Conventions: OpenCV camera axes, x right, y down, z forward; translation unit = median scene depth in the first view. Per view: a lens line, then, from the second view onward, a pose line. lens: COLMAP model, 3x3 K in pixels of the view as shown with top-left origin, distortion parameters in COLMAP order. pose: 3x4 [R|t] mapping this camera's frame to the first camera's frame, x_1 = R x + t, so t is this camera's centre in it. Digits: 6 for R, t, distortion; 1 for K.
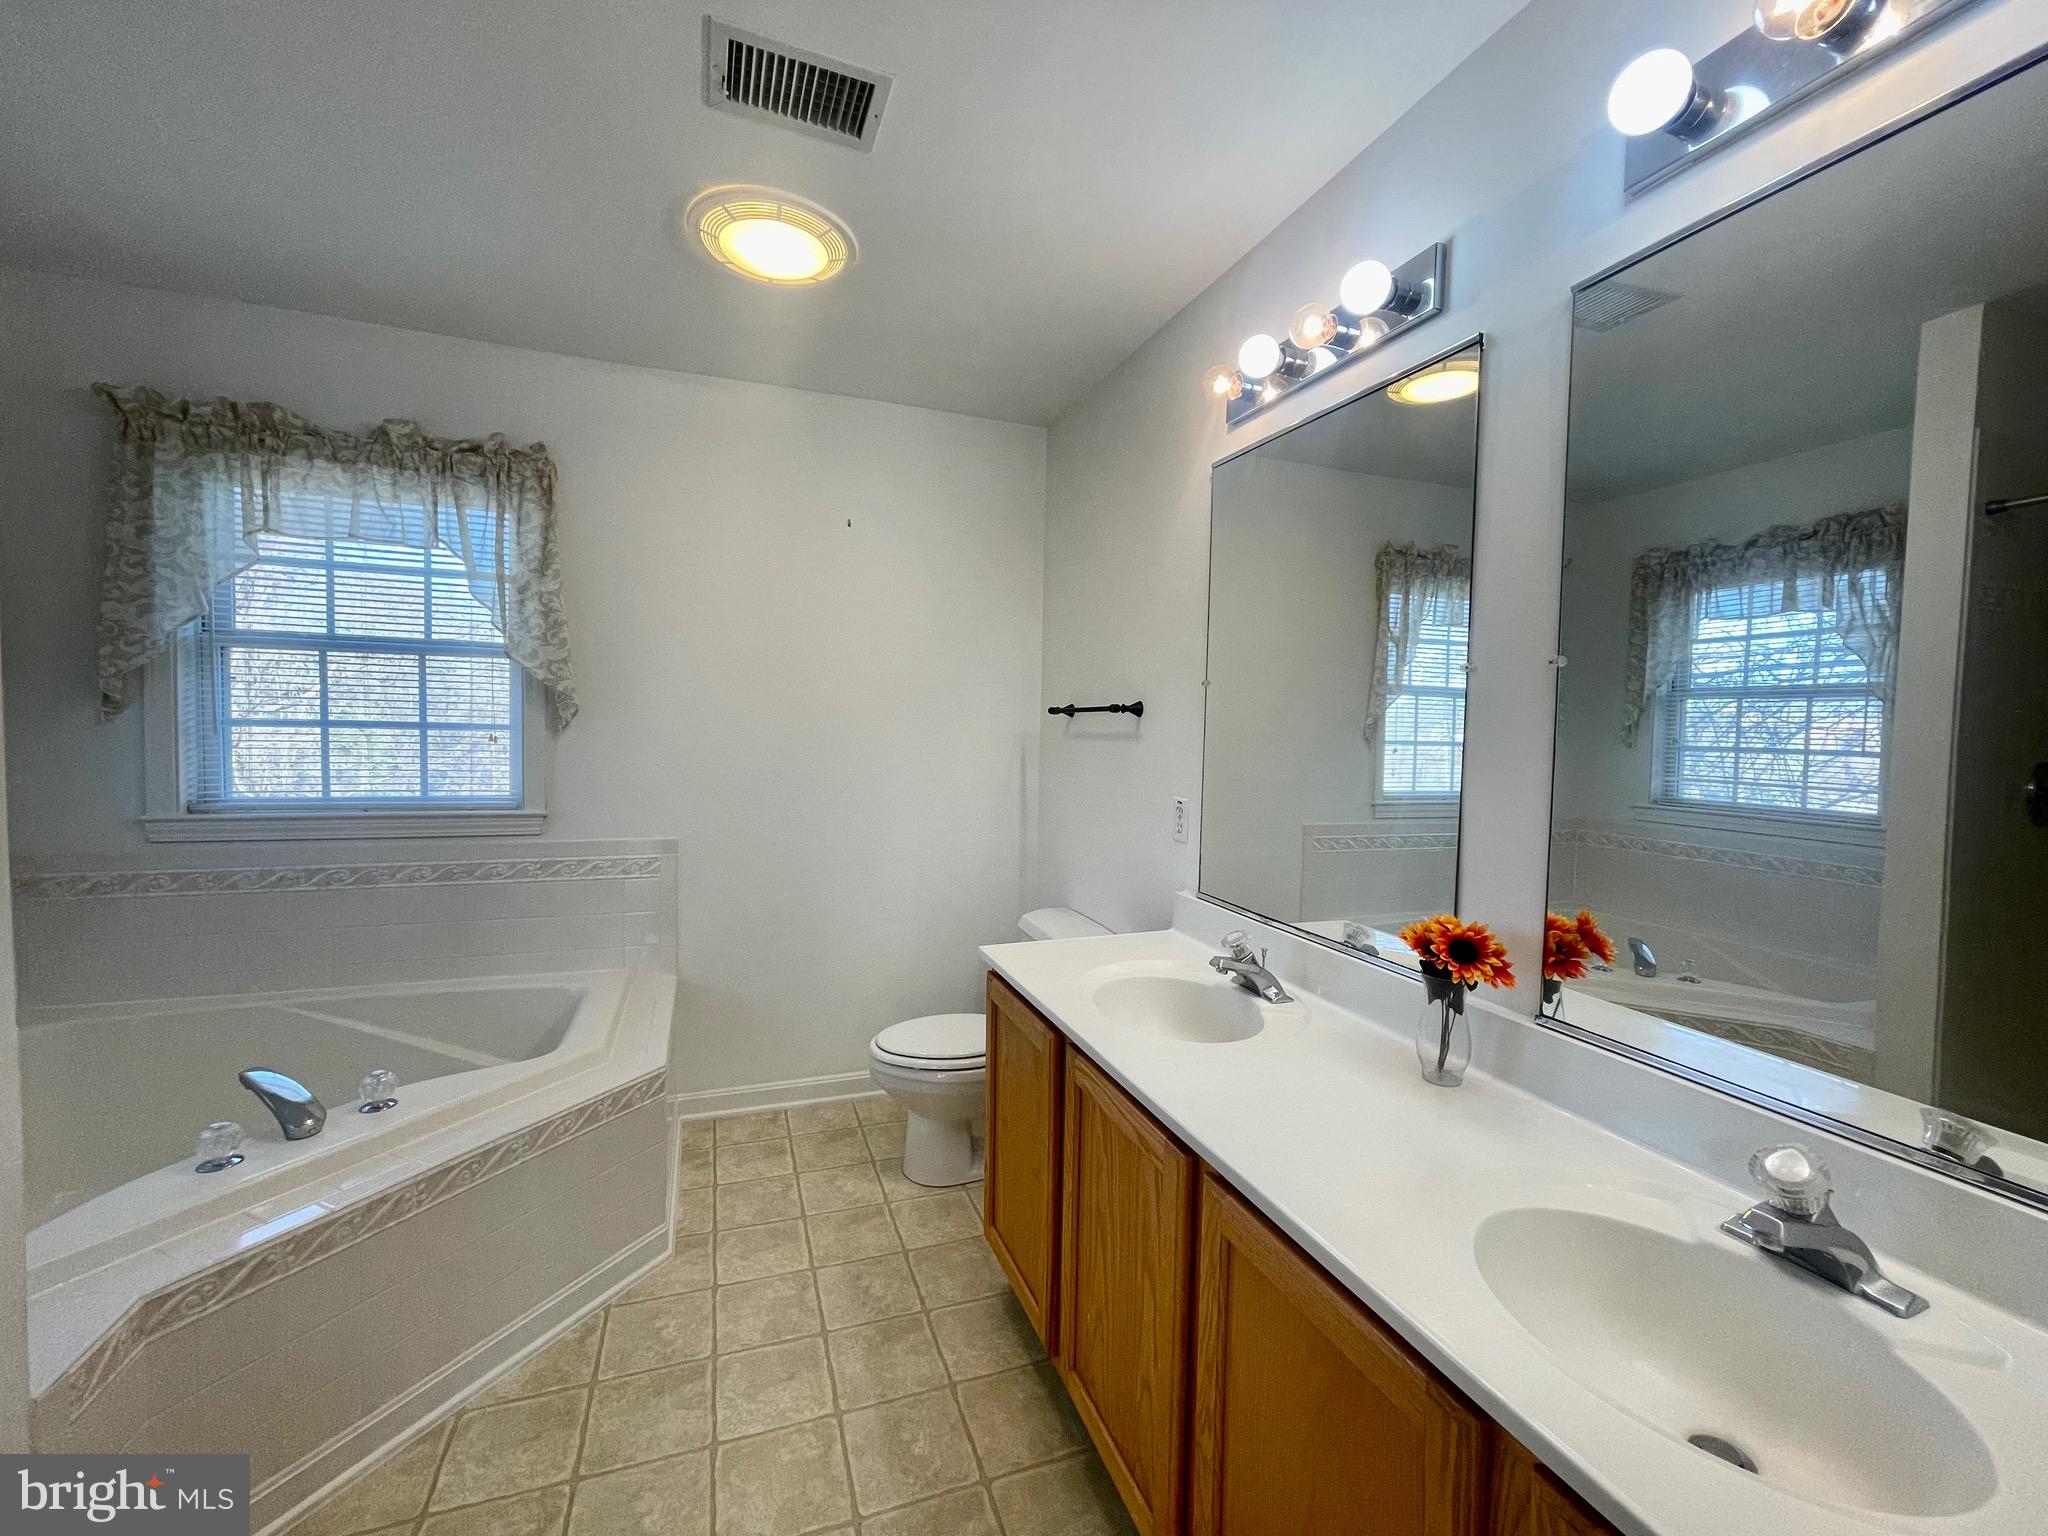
lens RADIAL K [[832.9, 0, 1024.0], [0, 832.9, 768.0], [0, 0, 1]] dist [0.000024, -0.000122]
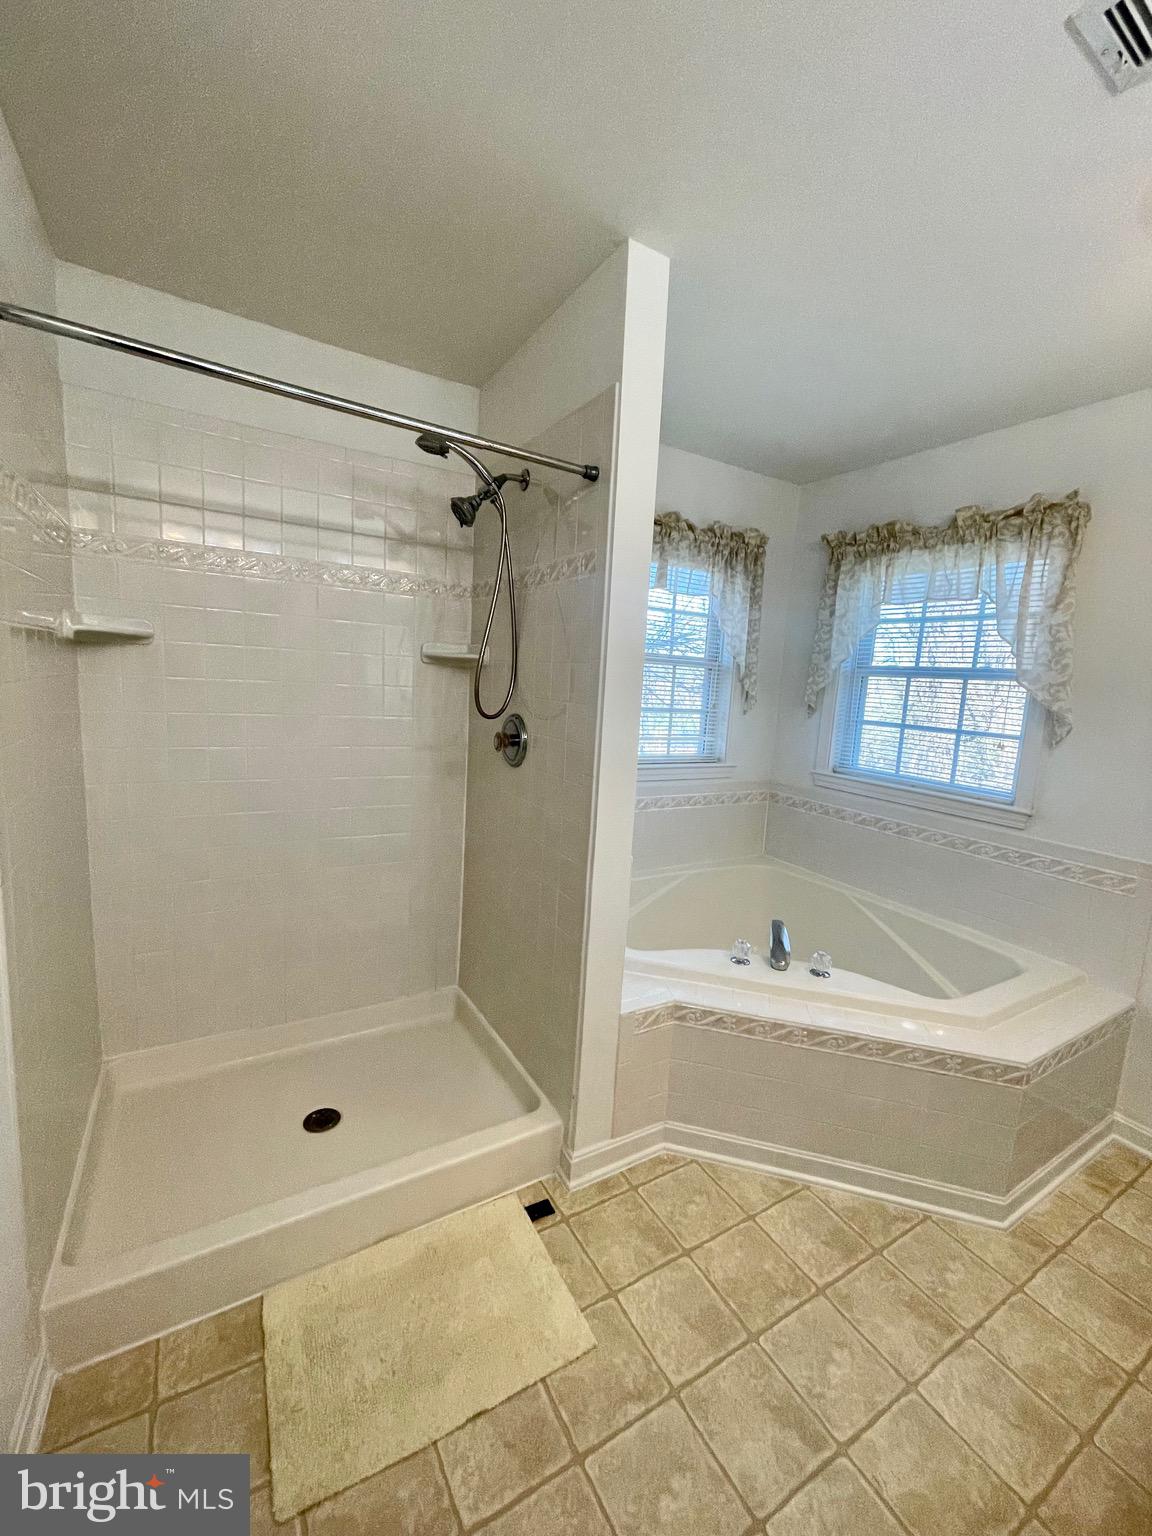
lens RADIAL K [[624.7, 0, 576.0], [0, 624.7, 768.0], [0, 0, 1]] dist [0.000024, -0.000122]
pose [[0.183117, 0.128418, -0.974668, 0.178977], [-0.102552, 0.988518, 0.110976, -0.045597], [0.977728, 0.079632, 0.194184, 0.215541]]
